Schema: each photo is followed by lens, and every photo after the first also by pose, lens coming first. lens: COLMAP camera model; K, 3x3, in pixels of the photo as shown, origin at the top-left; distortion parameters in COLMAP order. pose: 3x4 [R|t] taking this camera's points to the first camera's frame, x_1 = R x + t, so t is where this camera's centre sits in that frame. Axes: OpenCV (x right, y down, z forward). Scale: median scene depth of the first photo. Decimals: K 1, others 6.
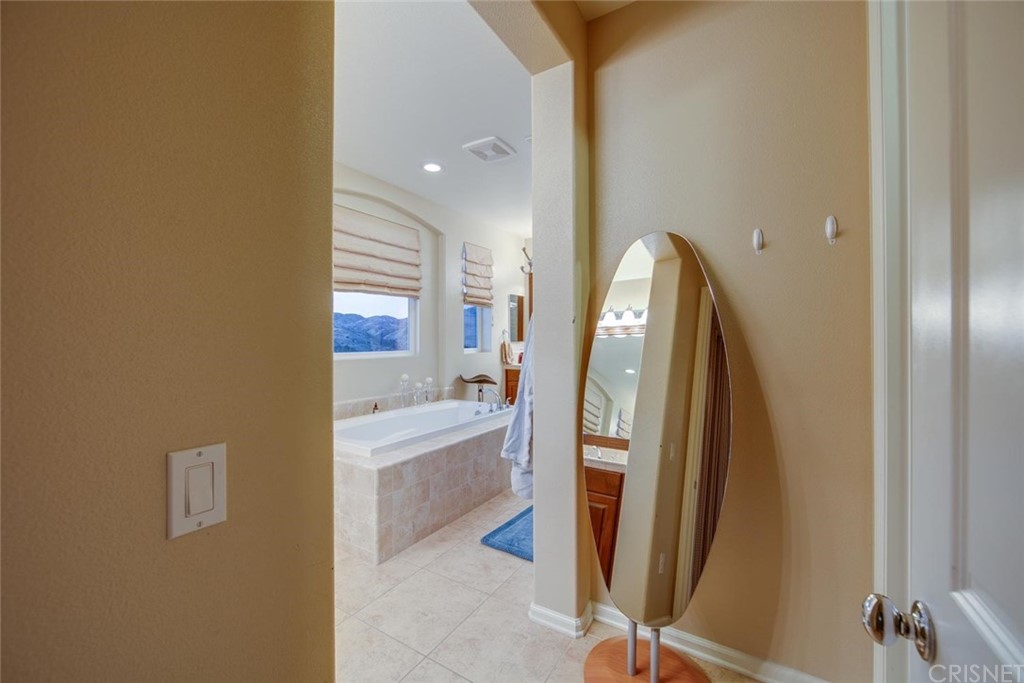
lens RADIAL K [[408.6, 0, 508.7], [0, 408.6, 340.1], [0, 0, 1]] dist [-0.002752, 0.000229]
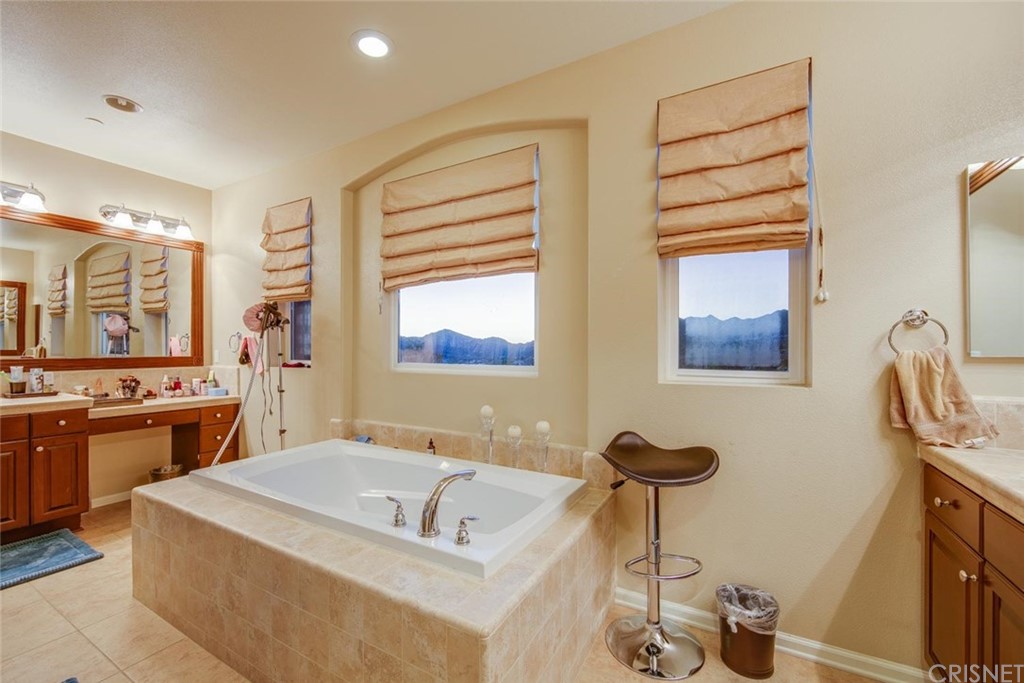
lens RADIAL K [[422.9, 0, 509.7], [0, 422.9, 346.1], [0, 0, 1]] dist [-0.003974, -0.000229]
pose [[0.030462, -0.003294, -0.999530, 0.342511], [-0.004327, 0.999985, -0.003427, -0.000109], [0.999527, 0.004429, 0.030447, 0.973184]]
